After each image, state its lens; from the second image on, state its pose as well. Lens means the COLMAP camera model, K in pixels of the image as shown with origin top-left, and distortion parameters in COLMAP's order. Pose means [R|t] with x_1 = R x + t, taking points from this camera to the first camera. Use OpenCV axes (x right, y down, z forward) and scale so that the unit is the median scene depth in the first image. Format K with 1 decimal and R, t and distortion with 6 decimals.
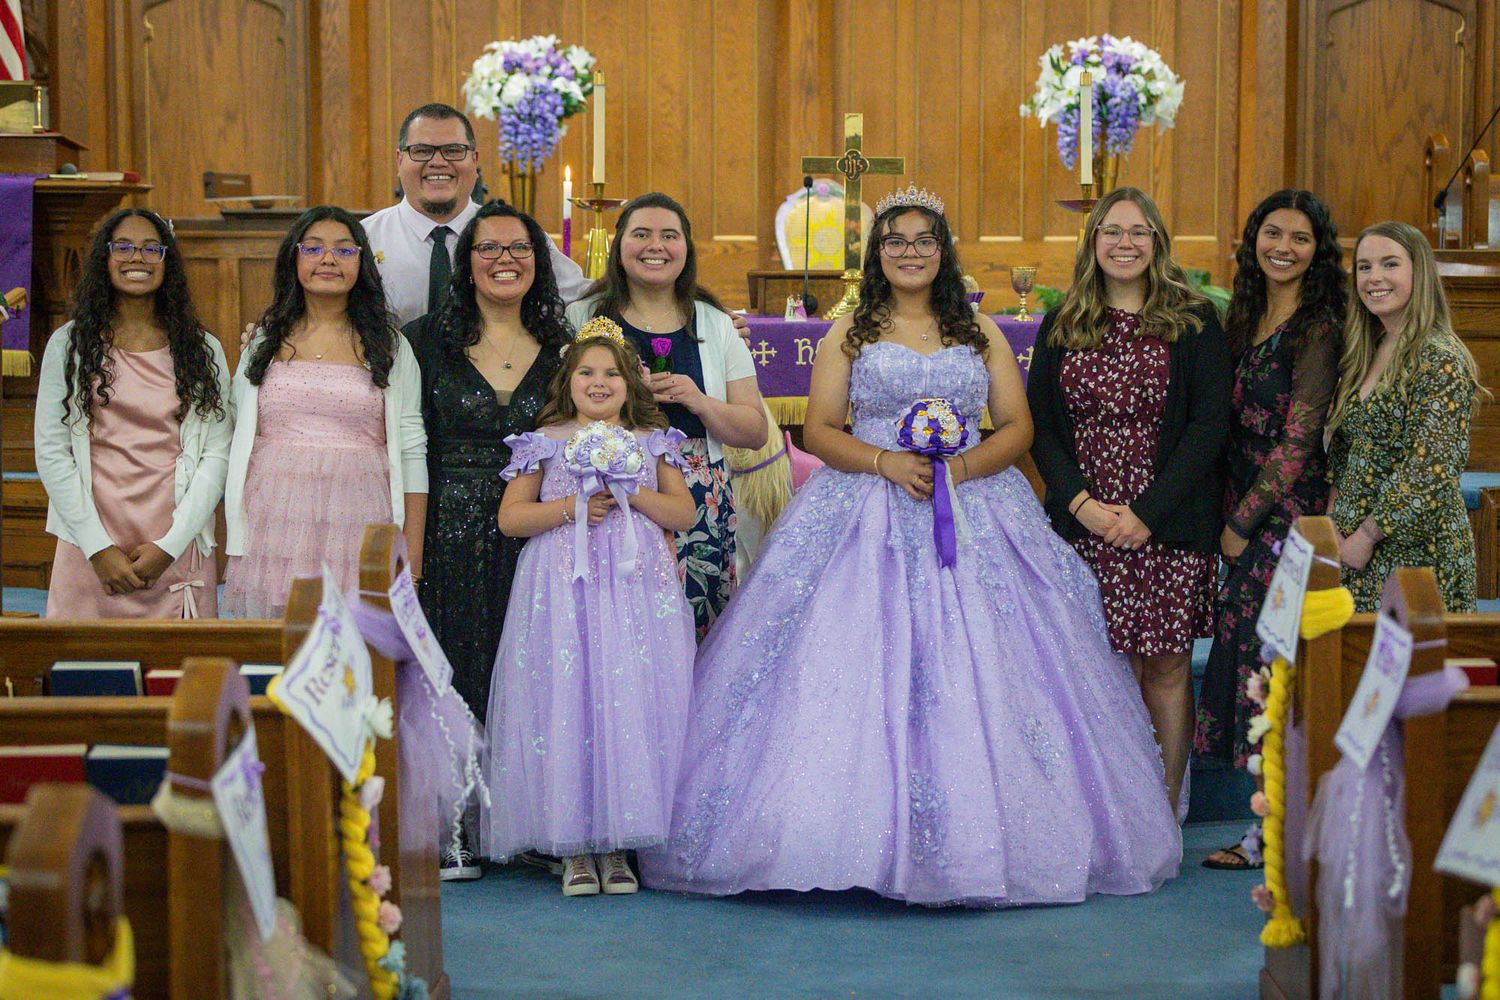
lens RADIAL K [[3122.6, 0, 752.1], [0, 3122.6, 477.8], [0, 0, 1]] dist [0.067338, -0.049764]
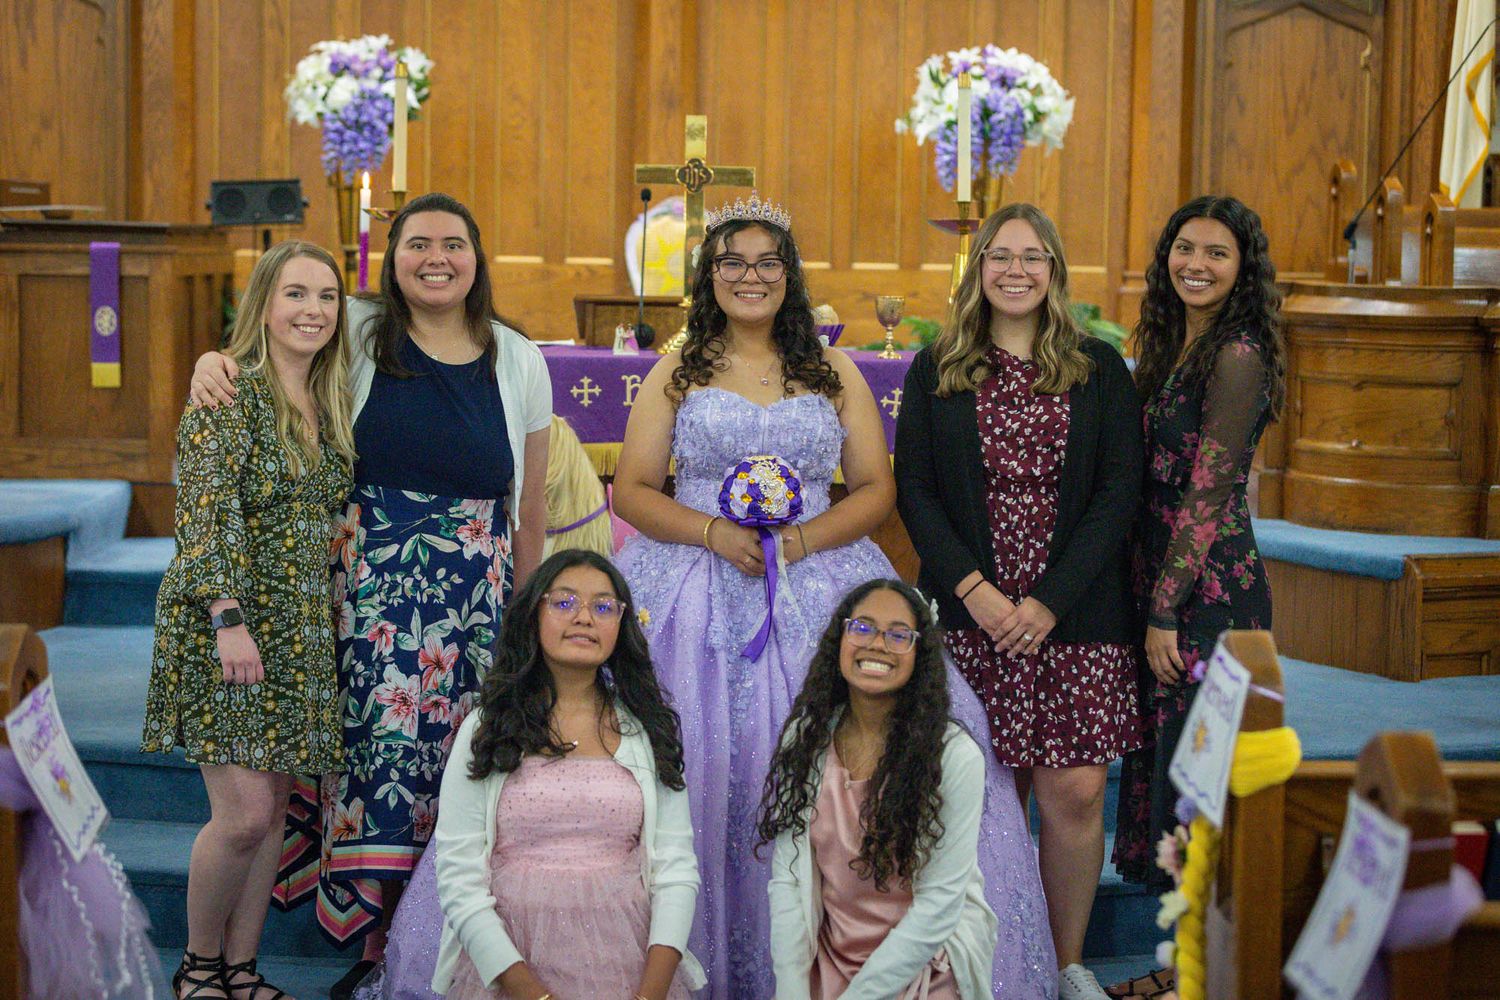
lens RADIAL K [[2991.2, 0, 750.0], [0, 2991.2, 500.0], [0, 0, 1]] dist [-0.030305, -0.030774]
pose [[0.999375, 0.012866, 0.032918, 0.015937], [-0.012893, 0.999917, 0.000609, -0.008103], [-0.032908, -0.001033, 0.999458, 0.128487]]
